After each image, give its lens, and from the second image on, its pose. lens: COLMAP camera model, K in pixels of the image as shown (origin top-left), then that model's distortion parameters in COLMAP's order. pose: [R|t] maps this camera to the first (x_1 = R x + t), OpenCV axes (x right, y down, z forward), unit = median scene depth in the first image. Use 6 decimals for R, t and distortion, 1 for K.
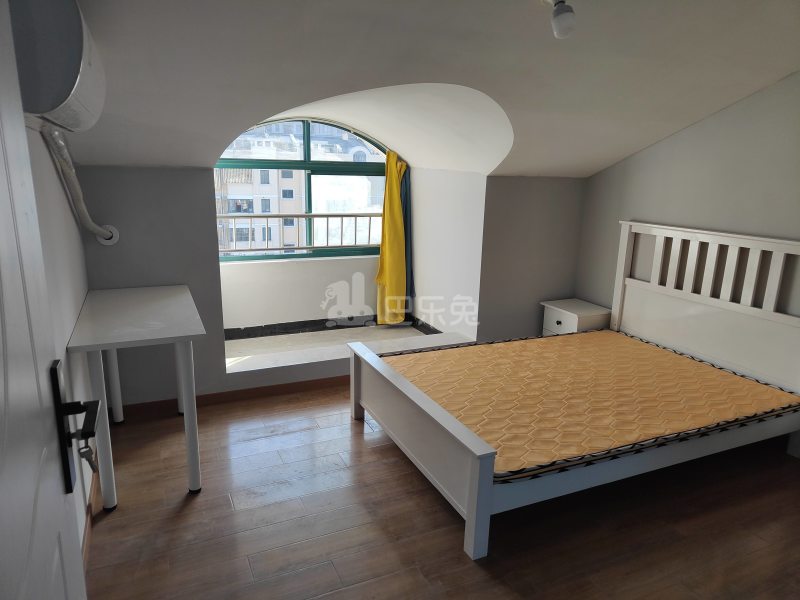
lens RADIAL K [[557.3, 0, 403.1], [0, 557.3, 301.1], [0, 0, 1]] dist [0.007522, 0.011993]
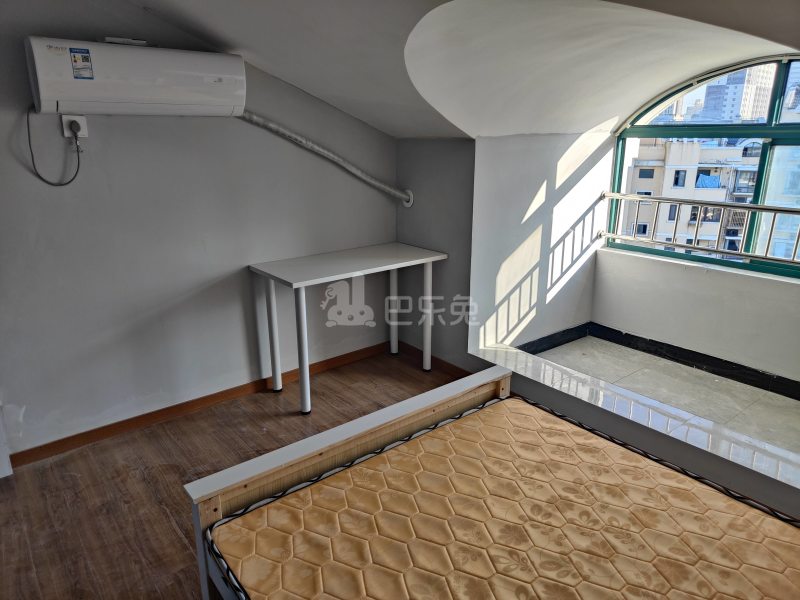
lens RADIAL K [[557.3, 0, 384.6], [0, 557.3, 301.6], [0, 0, 1]] dist [0.007522, 0.011993]
pose [[0.264206, 0.267376, -0.926663, 0.525773], [-0.215537, 0.952873, 0.213486, -0.135322], [0.940074, 0.143326, 0.309384, 0.565343]]
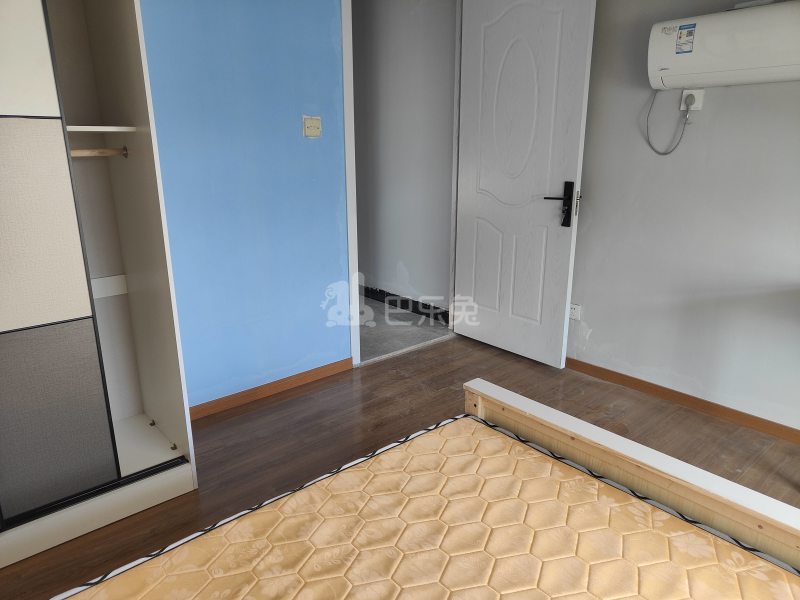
lens RADIAL K [[557.3, 0, 401.4], [0, 557.3, 299.9], [0, 0, 1]] dist [0.007522, 0.011993]
pose [[-0.952450, 0.070902, -0.296331, 0.328477], [-0.082281, 0.876566, 0.474195, -0.199022], [0.293375, 0.476030, -0.829052, 1.013943]]
